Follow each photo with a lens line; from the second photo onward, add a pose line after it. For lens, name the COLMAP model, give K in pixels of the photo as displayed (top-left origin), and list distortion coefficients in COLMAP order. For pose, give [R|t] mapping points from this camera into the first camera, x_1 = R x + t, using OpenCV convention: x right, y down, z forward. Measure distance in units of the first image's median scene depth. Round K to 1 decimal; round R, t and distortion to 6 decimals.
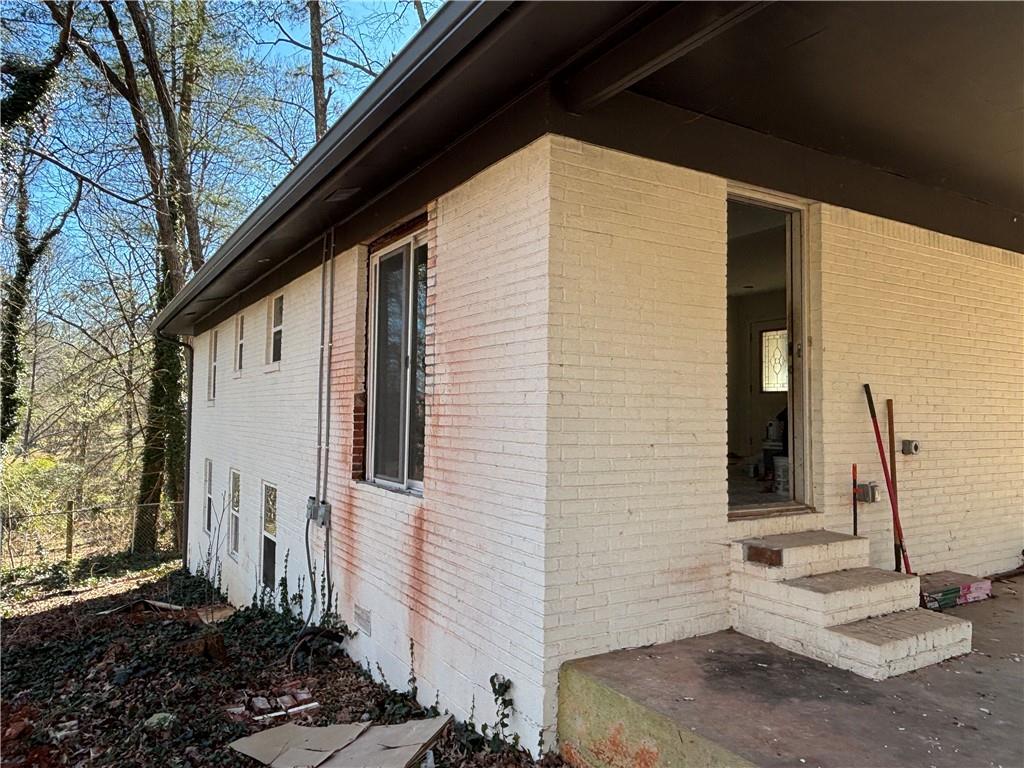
lens RADIAL K [[716.1, 0, 516.4], [0, 716.1, 377.4], [0, 0, 1]] dist [0.044398, -0.068427]
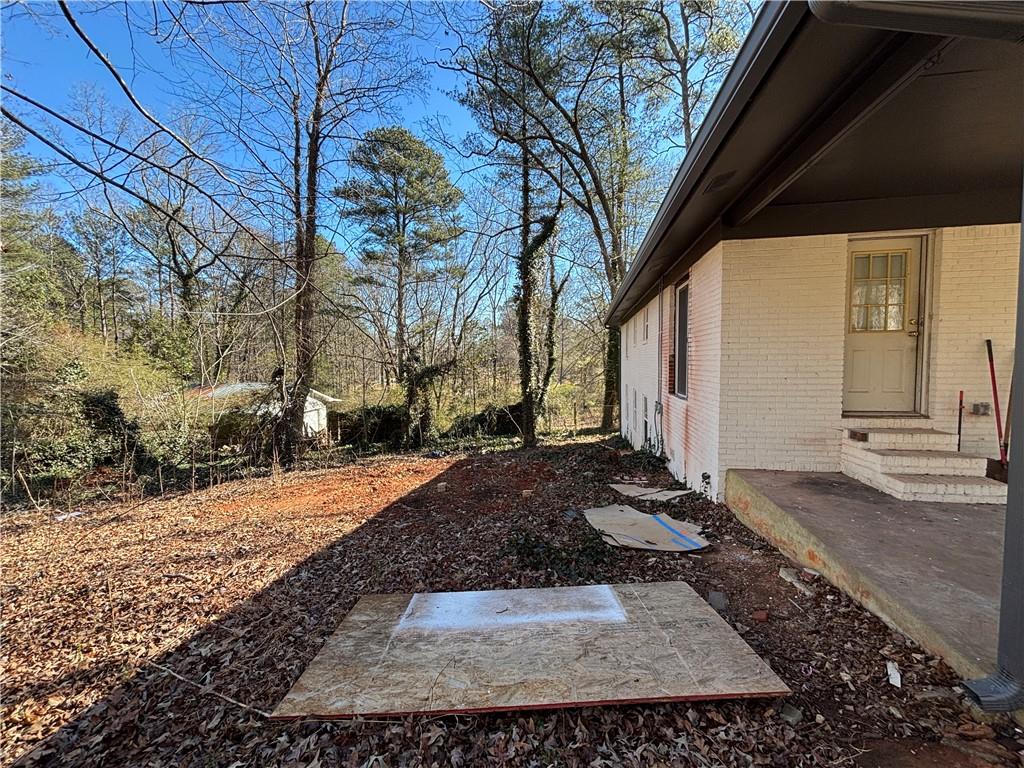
lens RADIAL K [[409.9, 0, 512.0], [0, 409.9, 384.0], [0, 0, 1]] dist [0.000628, 0.000030]
pose [[0.752219, 0.015149, -0.658739, 0.327015], [0.054774, 0.994838, 0.085425, -0.029290], [0.656632, -0.100340, 0.747506, -0.357676]]
